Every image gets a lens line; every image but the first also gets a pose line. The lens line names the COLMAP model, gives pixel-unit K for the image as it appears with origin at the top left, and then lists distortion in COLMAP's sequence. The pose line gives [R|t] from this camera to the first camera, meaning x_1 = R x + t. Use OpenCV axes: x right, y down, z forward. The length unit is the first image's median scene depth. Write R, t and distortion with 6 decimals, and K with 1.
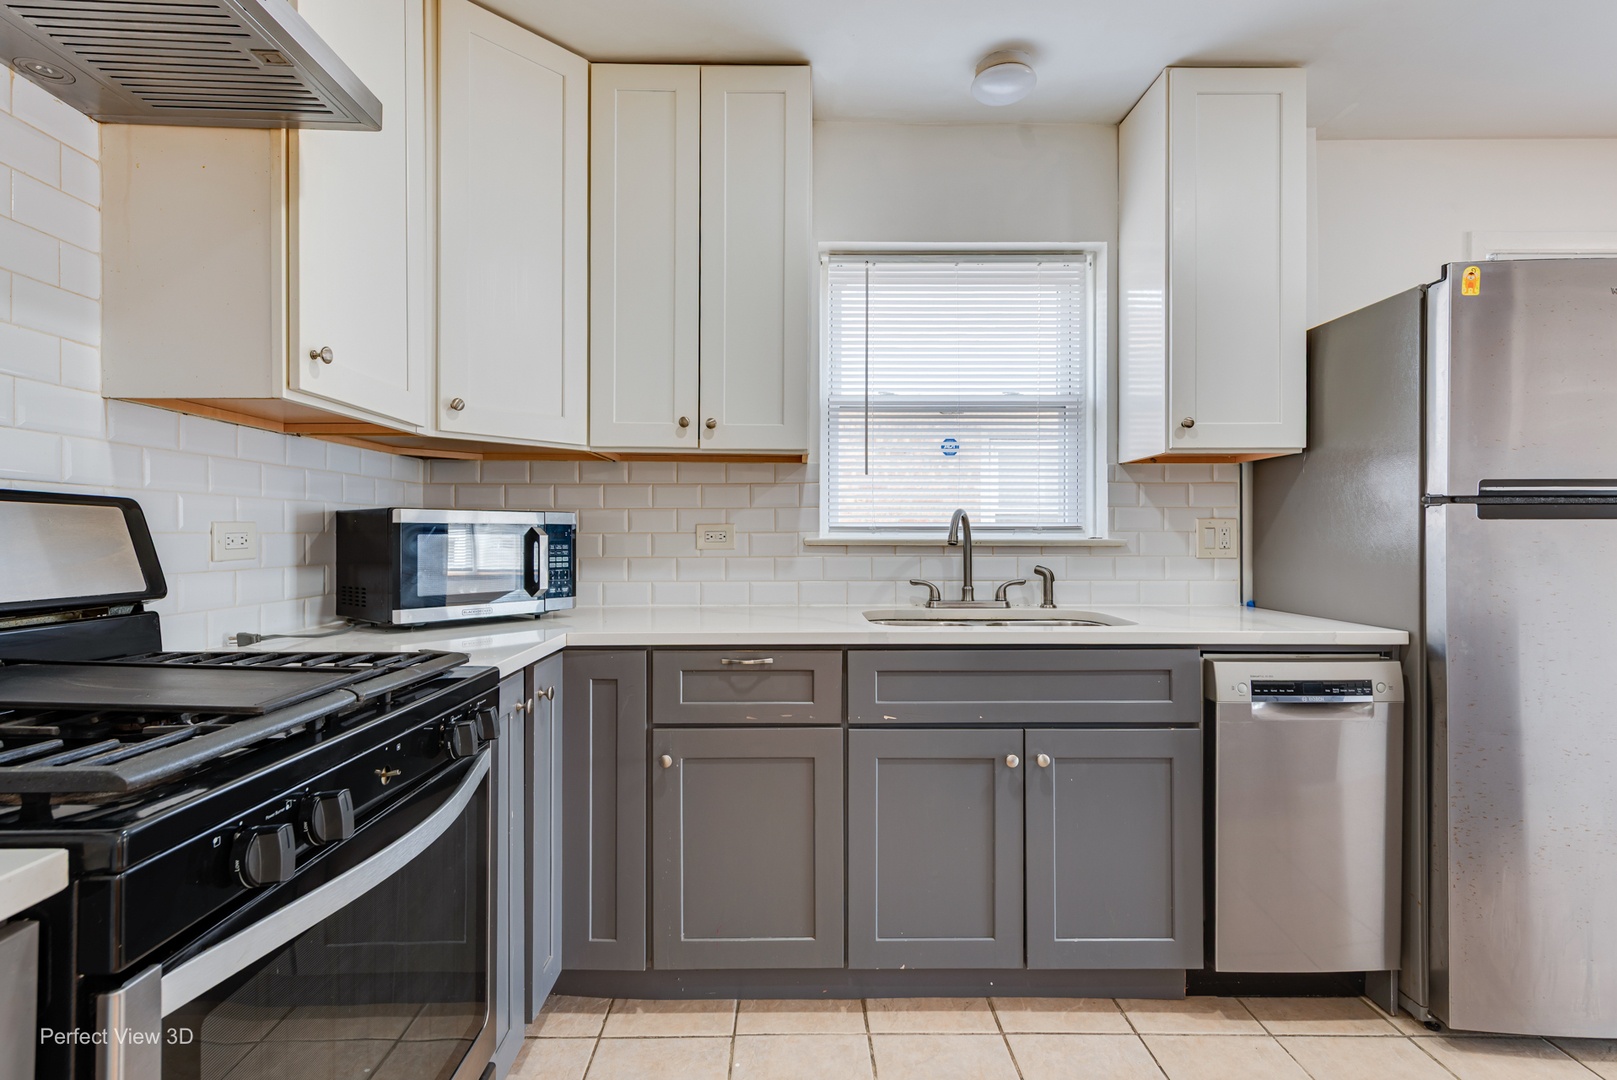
lens RADIAL K [[756.9, 0, 812.3], [0, 756.9, 538.1], [0, 0, 1]] dist [0.010707, -0.000404]
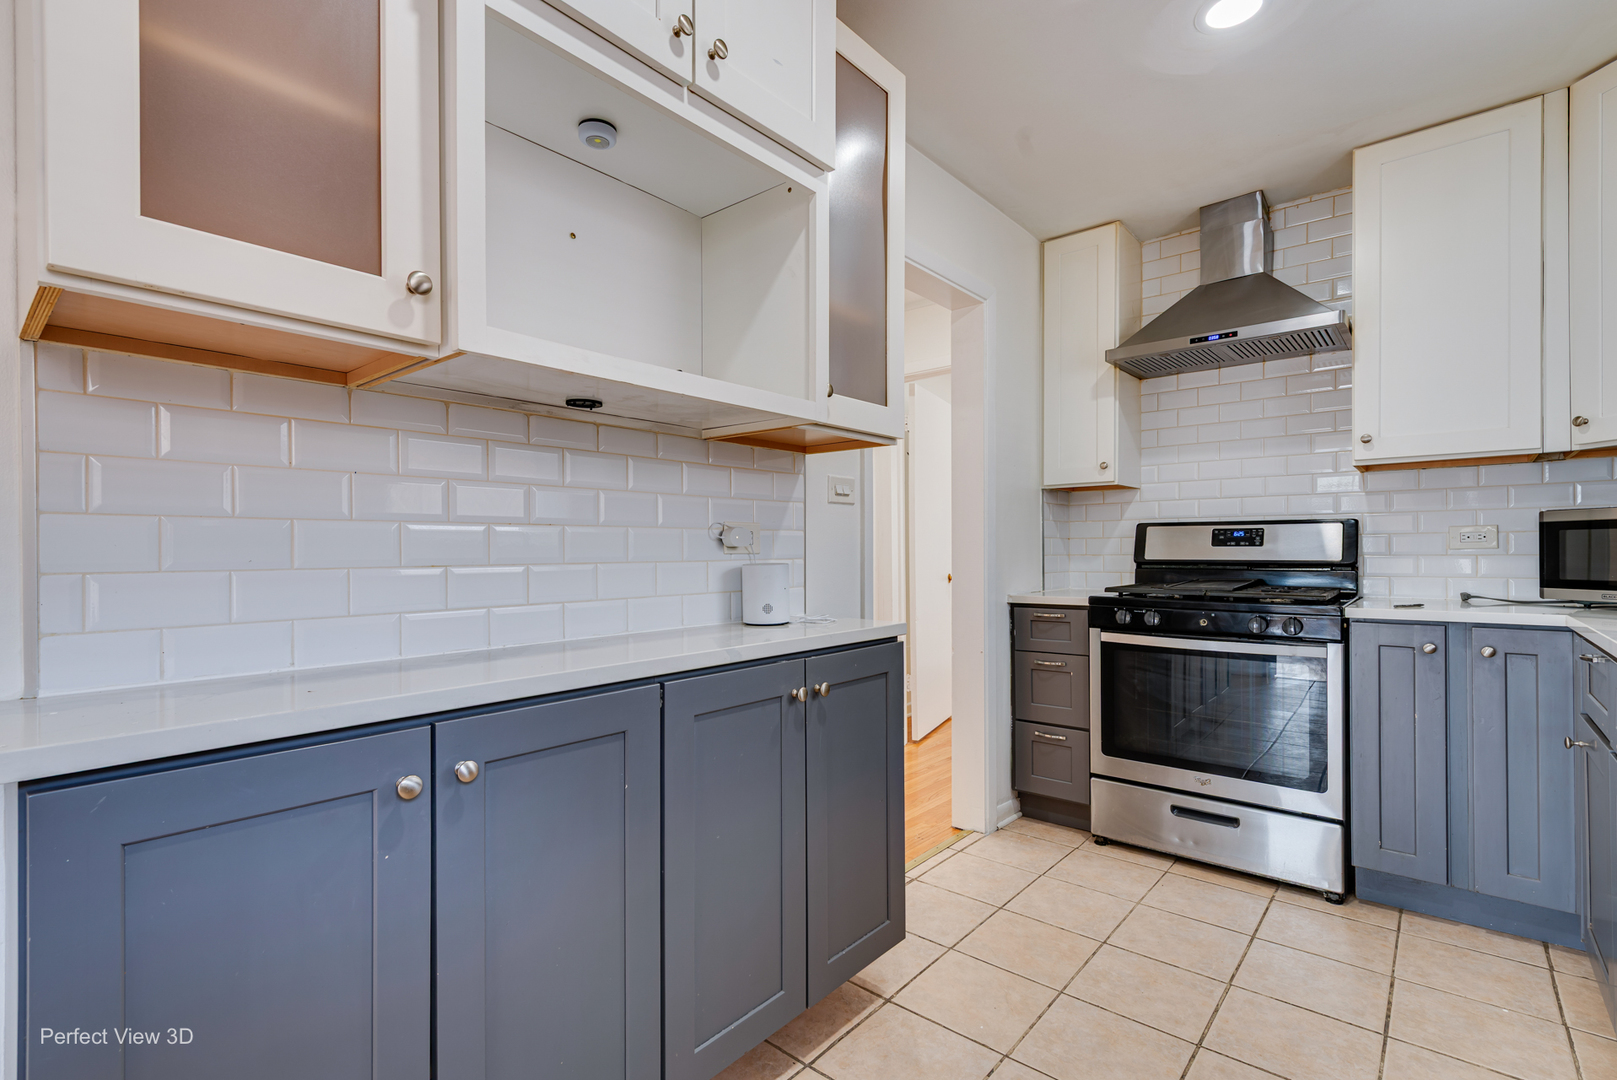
lens RADIAL K [[756.9, 0, 803.0], [0, 756.9, 546.2], [0, 0, 1]] dist [0.010707, -0.000404]
pose [[-0.648791, -0.002867, -0.760961, 1.106043], [0.005706, 0.999946, -0.008632, 0.022157], [0.760945, -0.009942, -0.648740, 0.753140]]
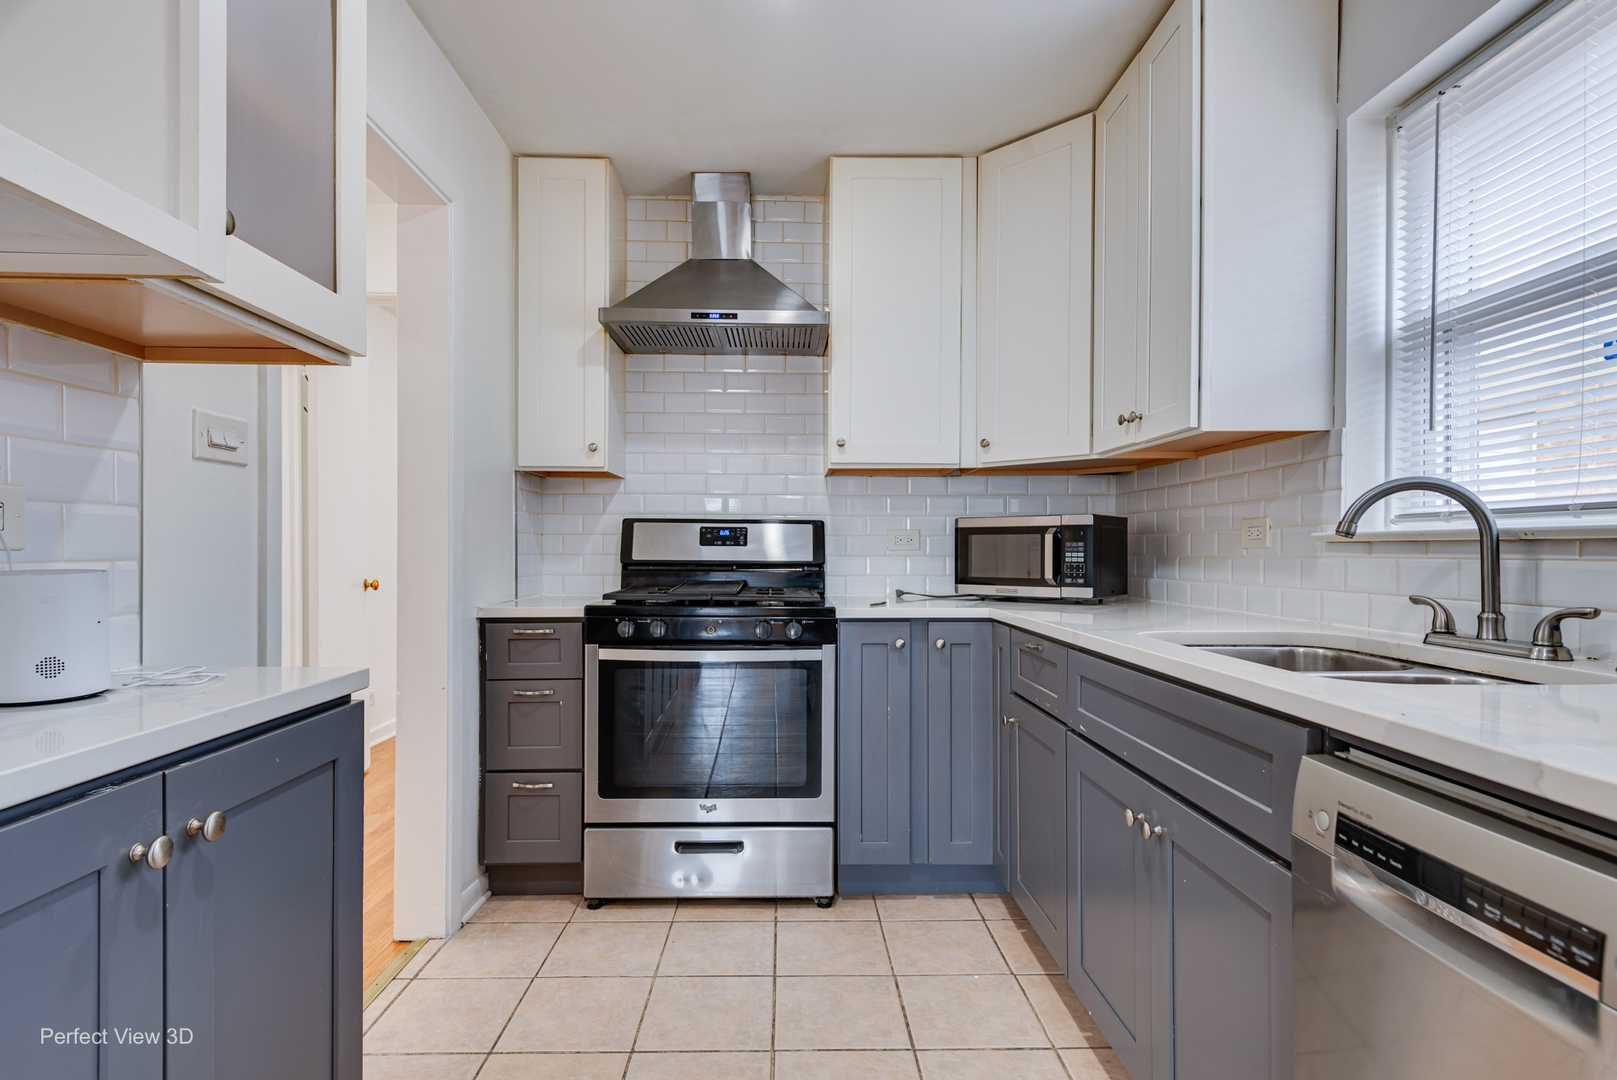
lens RADIAL K [[816.4, 0, 808.9], [0, 816.4, 555.1], [0, 0, 1]] dist [0.019143, -0.005014]
pose [[0.013854, 0.005622, -0.999888, 0.930771], [-0.002145, 0.999982, 0.005592, 0.022446], [0.999902, 0.002067, 0.013866, 0.570488]]
